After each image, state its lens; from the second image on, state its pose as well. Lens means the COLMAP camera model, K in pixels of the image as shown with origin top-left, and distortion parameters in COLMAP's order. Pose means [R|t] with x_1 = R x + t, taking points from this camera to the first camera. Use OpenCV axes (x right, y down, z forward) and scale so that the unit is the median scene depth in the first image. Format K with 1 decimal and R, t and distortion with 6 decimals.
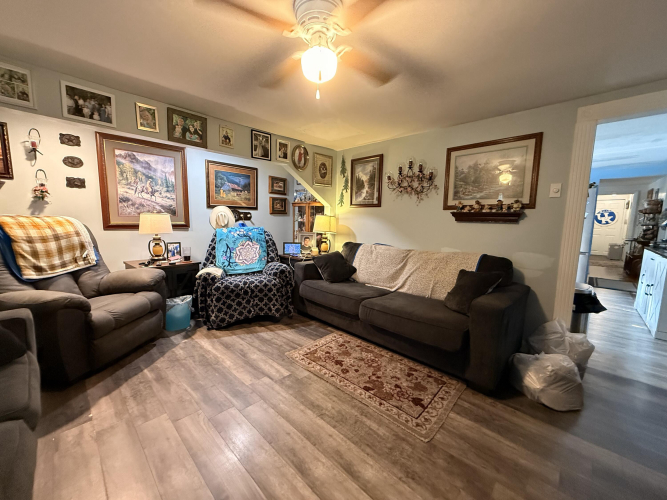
lens RADIAL K [[264.9, 0, 331.0], [0, 264.9, 250.1], [0, 0, 1]] dist [-0.000492, -0.000128]
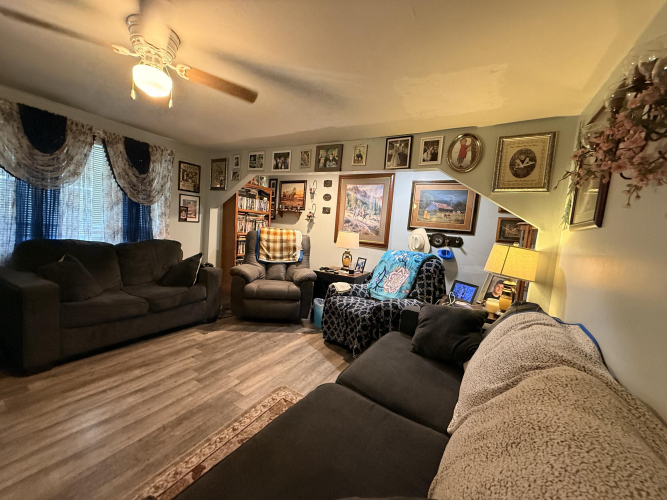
lens RADIAL K [[264.9, 0, 331.0], [0, 264.9, 250.1], [0, 0, 1]] dist [-0.000492, -0.000128]
pose [[0.236570, 0.081027, -0.968230, 0.550626], [-0.198110, 0.979605, 0.033574, -0.086630], [0.951203, 0.183874, 0.247798, 0.688292]]
